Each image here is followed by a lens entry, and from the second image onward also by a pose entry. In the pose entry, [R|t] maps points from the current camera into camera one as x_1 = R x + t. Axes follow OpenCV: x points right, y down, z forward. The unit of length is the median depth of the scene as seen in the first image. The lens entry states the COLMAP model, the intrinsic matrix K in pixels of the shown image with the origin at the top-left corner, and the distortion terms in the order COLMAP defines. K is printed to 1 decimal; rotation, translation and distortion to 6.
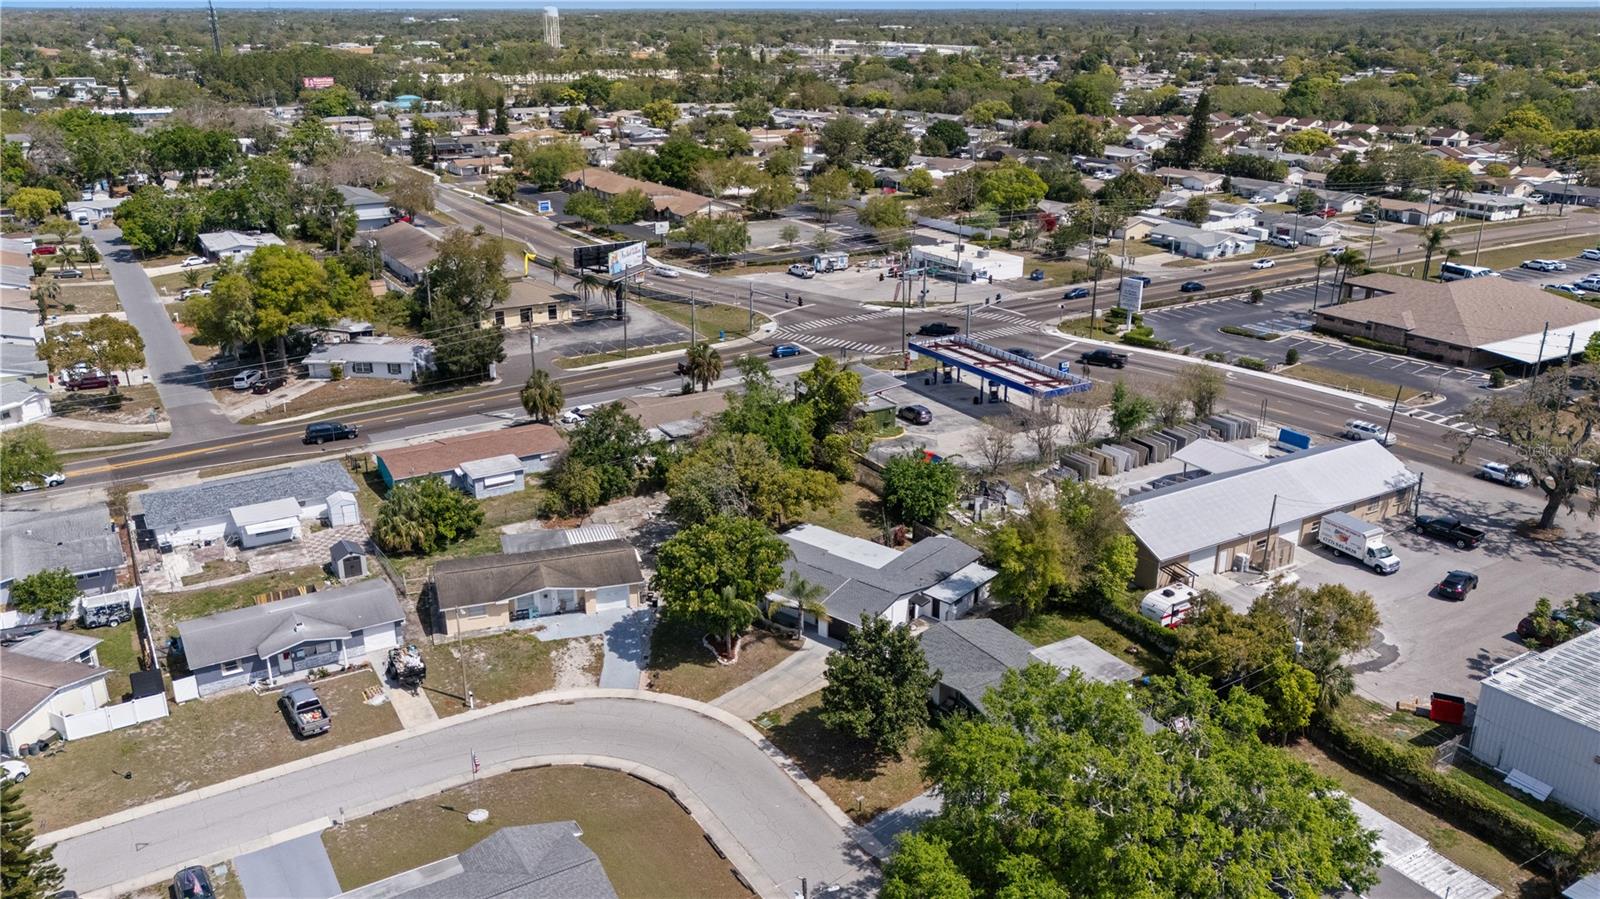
lens RADIAL K [[1231.6, 0, 800.0], [0, 1231.6, 449.5], [0, 0, 1]] dist [0.008430, 0.009997]
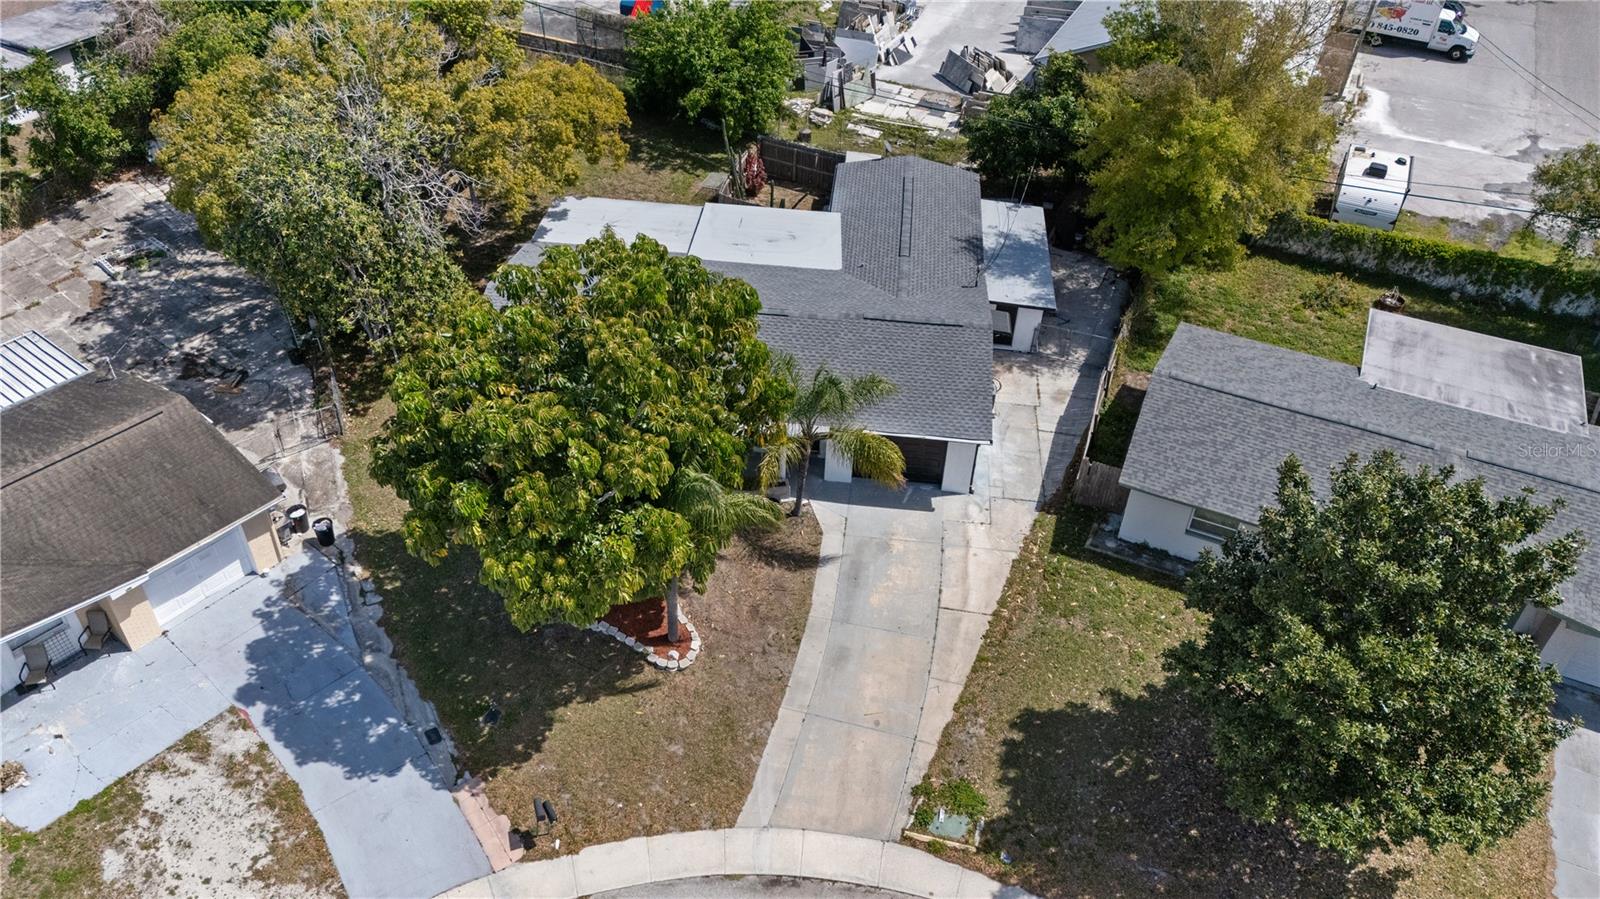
lens RADIAL K [[1201.9, 0, 800.0], [0, 1201.9, 449.5], [0, 0, 1]] dist [-0.016251, 0.056303]
pose [[0.832016, -0.330306, 0.445699, -0.155841], [0.158619, 0.911525, 0.379423, -0.003976], [-0.531591, -0.244990, 0.810796, 0.691117]]
